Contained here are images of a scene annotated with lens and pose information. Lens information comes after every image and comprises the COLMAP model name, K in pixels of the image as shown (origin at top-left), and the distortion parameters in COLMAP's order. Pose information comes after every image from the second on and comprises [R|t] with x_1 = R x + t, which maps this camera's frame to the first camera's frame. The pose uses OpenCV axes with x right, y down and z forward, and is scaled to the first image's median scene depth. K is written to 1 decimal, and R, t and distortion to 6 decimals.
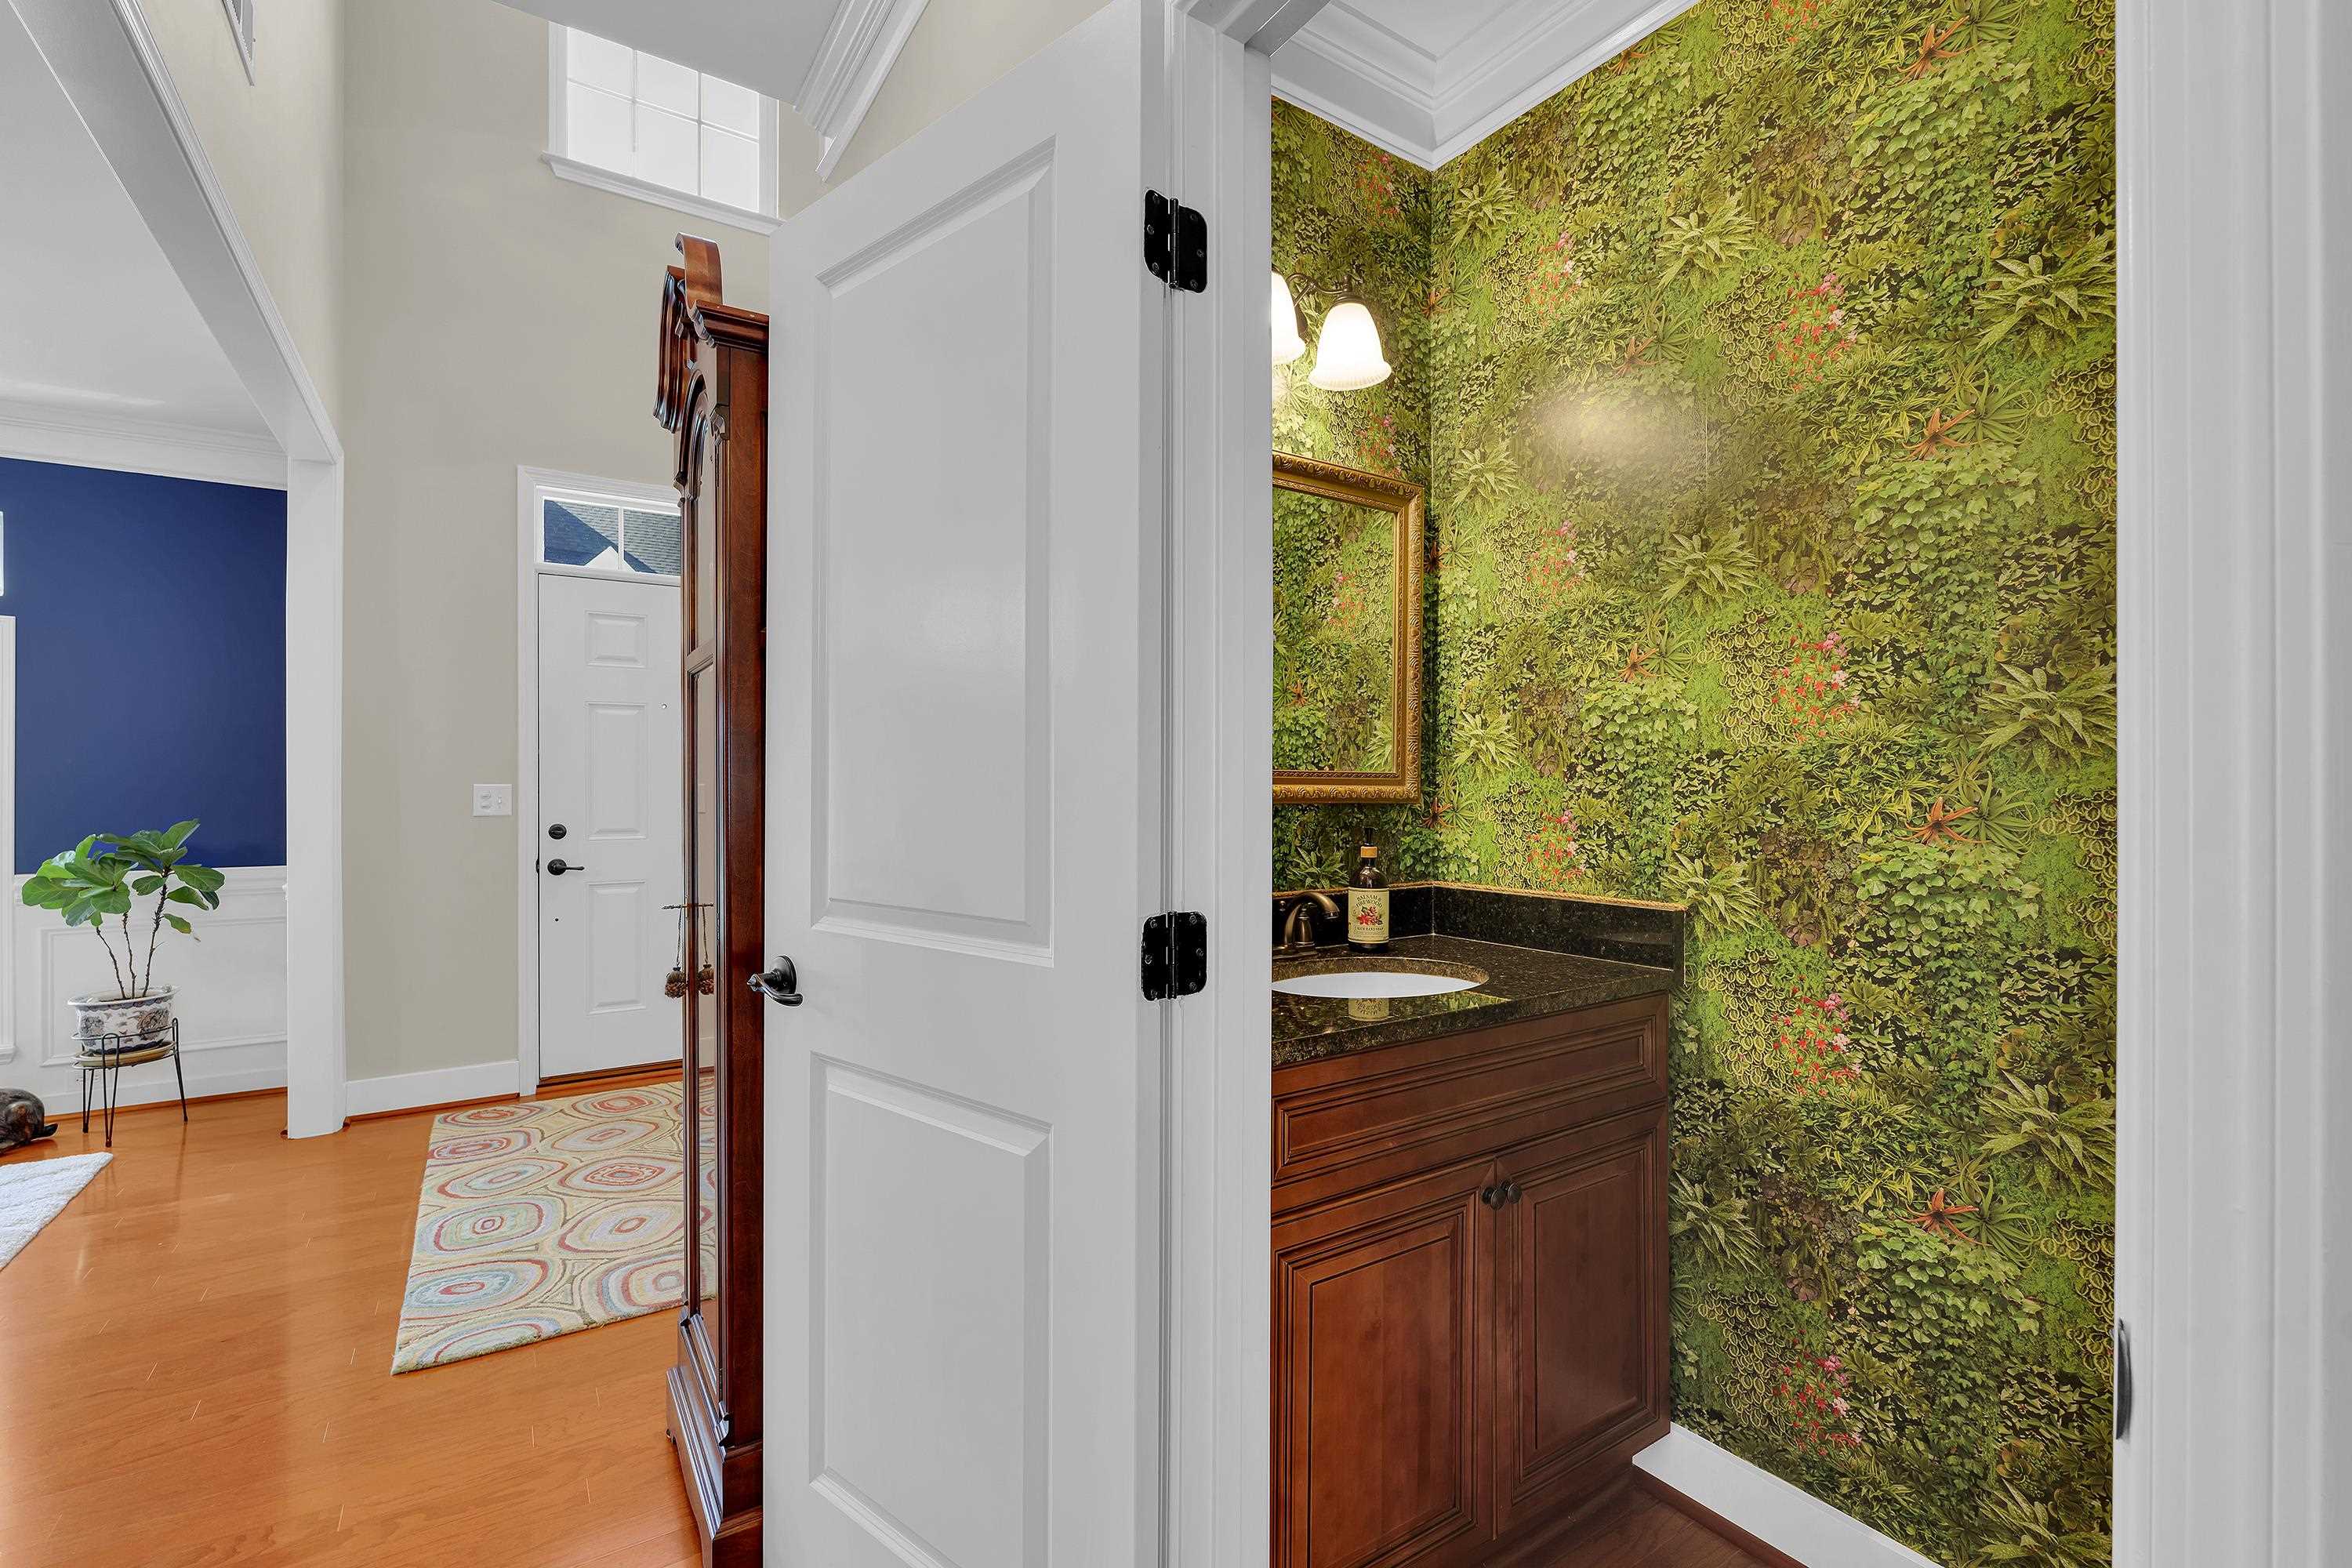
lens RADIAL K [[1028.8, 0, 1177.0], [0, 1028.8, 780.2], [0, 0, 1]] dist [-0.000030, -0.000104]
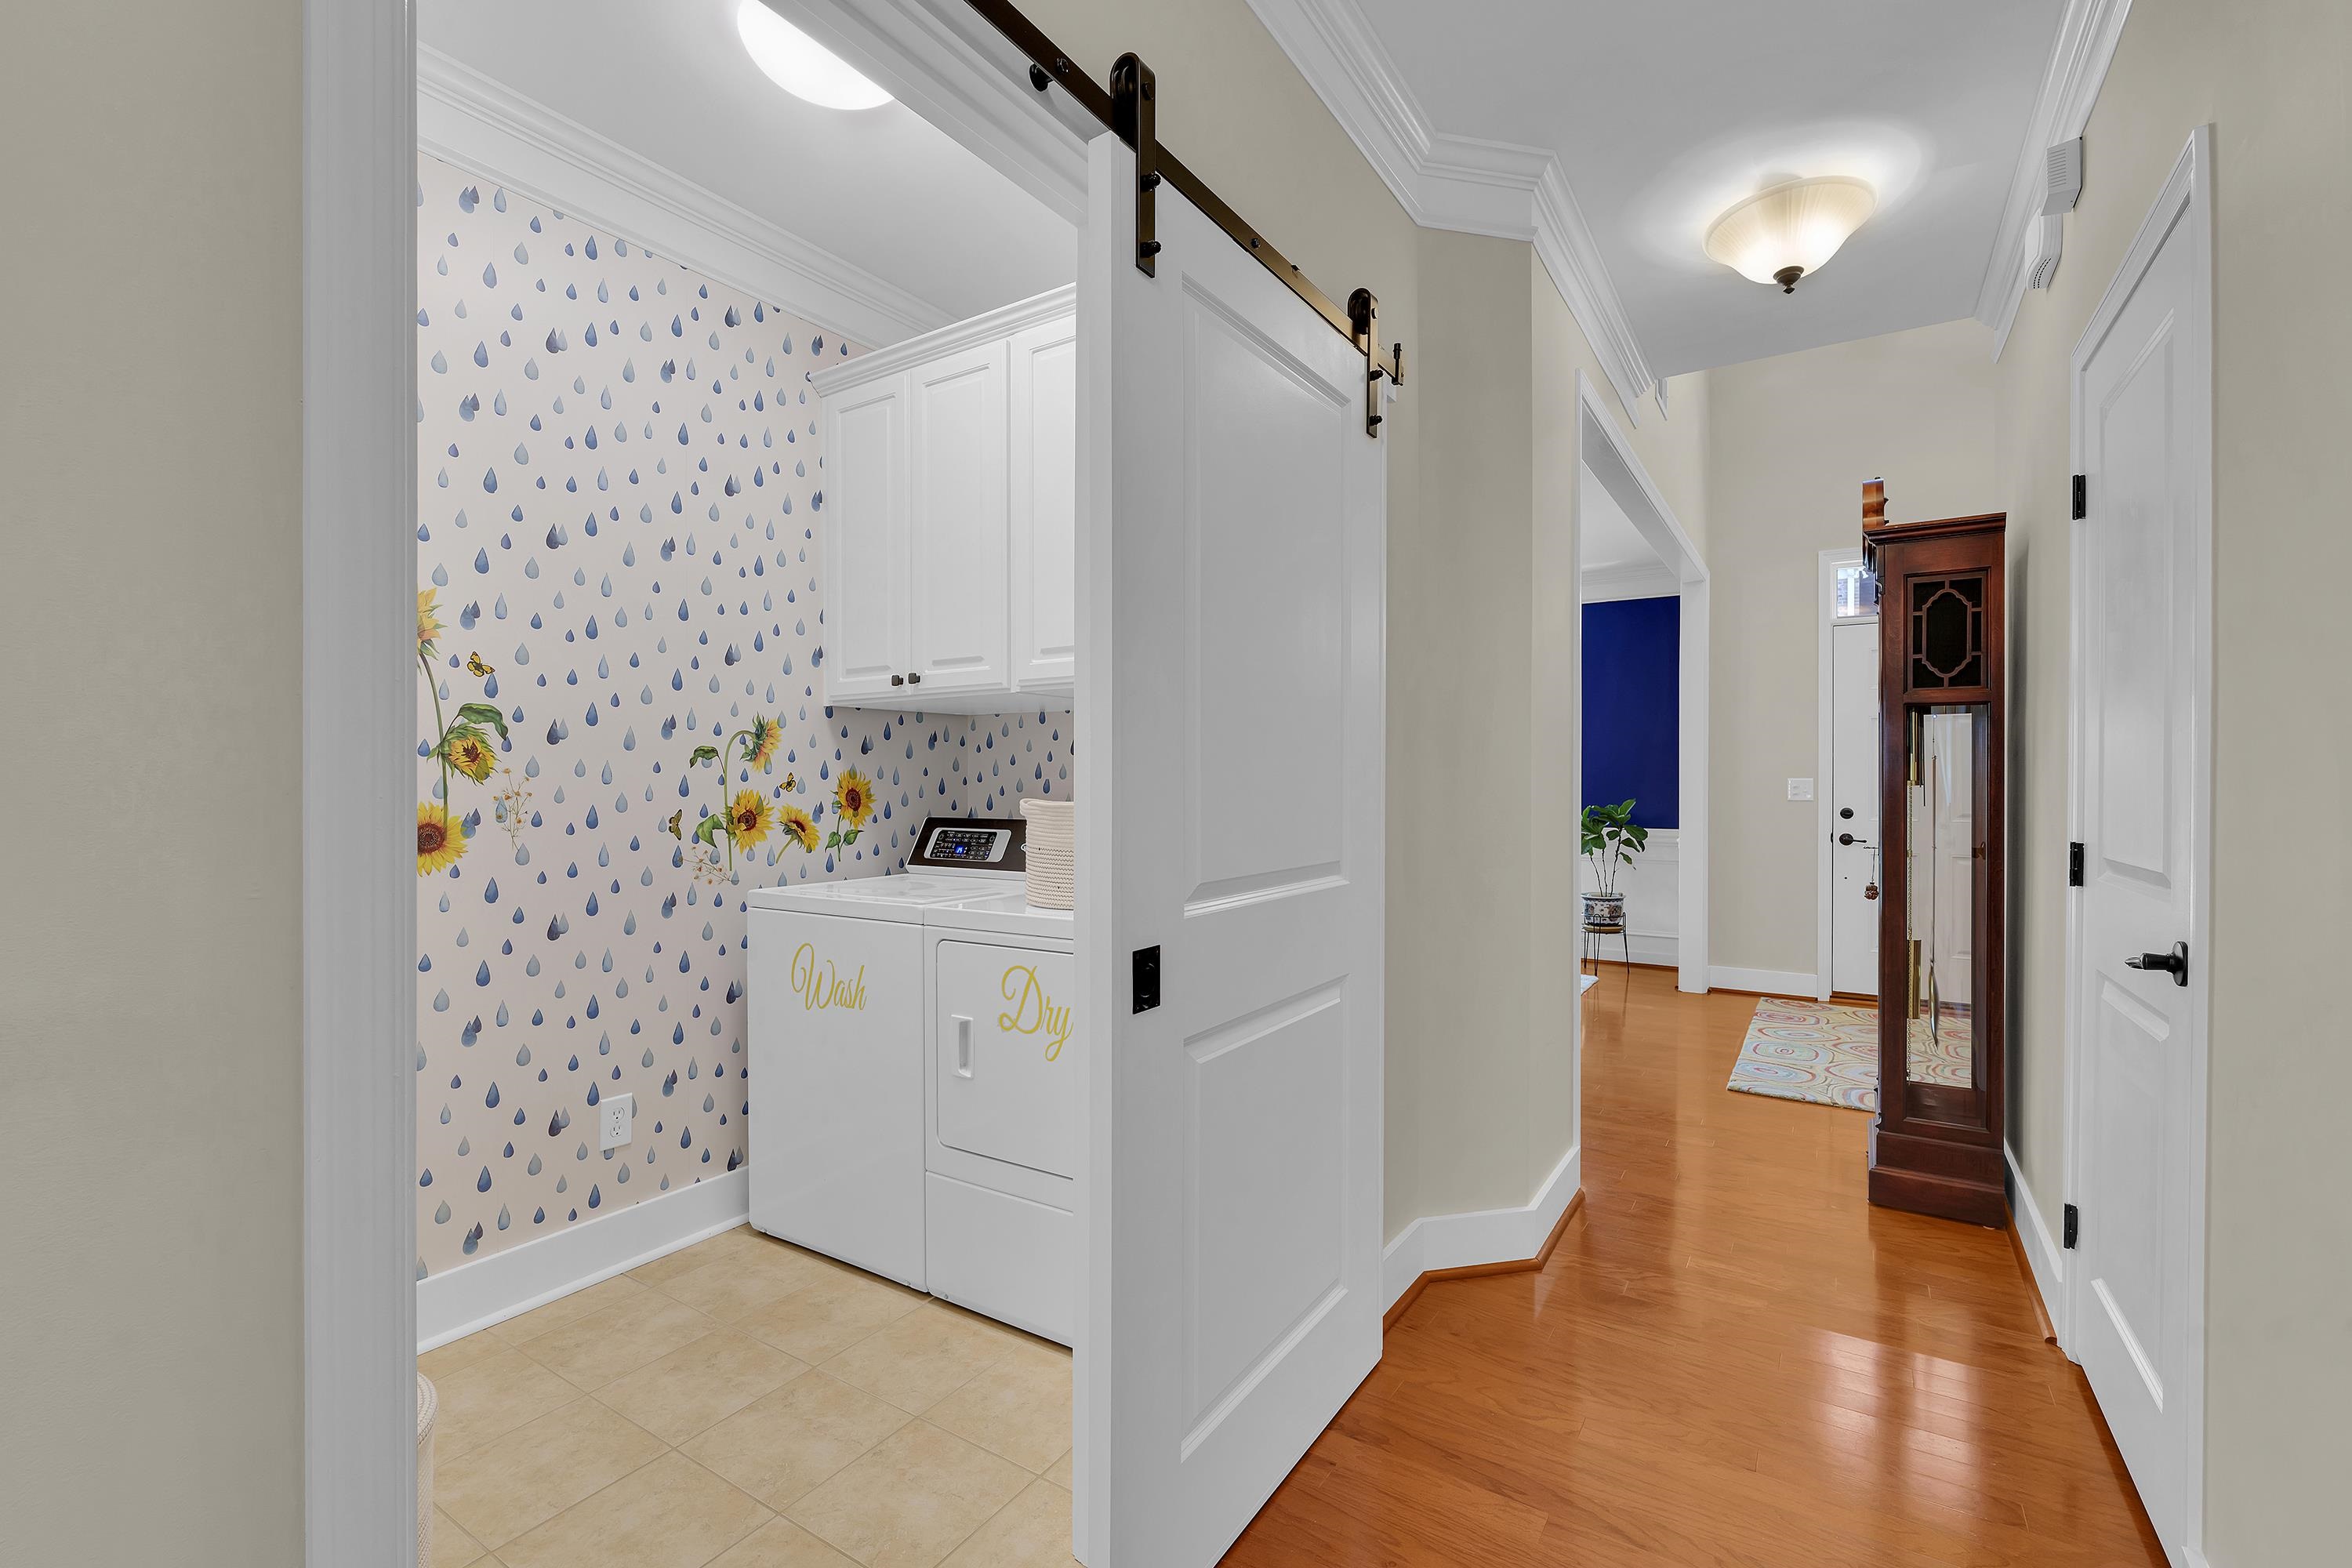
lens RADIAL K [[1028.8, 0, 1175.8], [0, 1028.8, 783.8], [0, 0, 1]] dist [-0.000030, -0.000104]
pose [[0.392940, 0.001805, -0.919562, 0.332906], [-0.002037, 0.999997, 0.001093, 0.012613], [0.919562, 0.001443, 0.392943, -0.388002]]
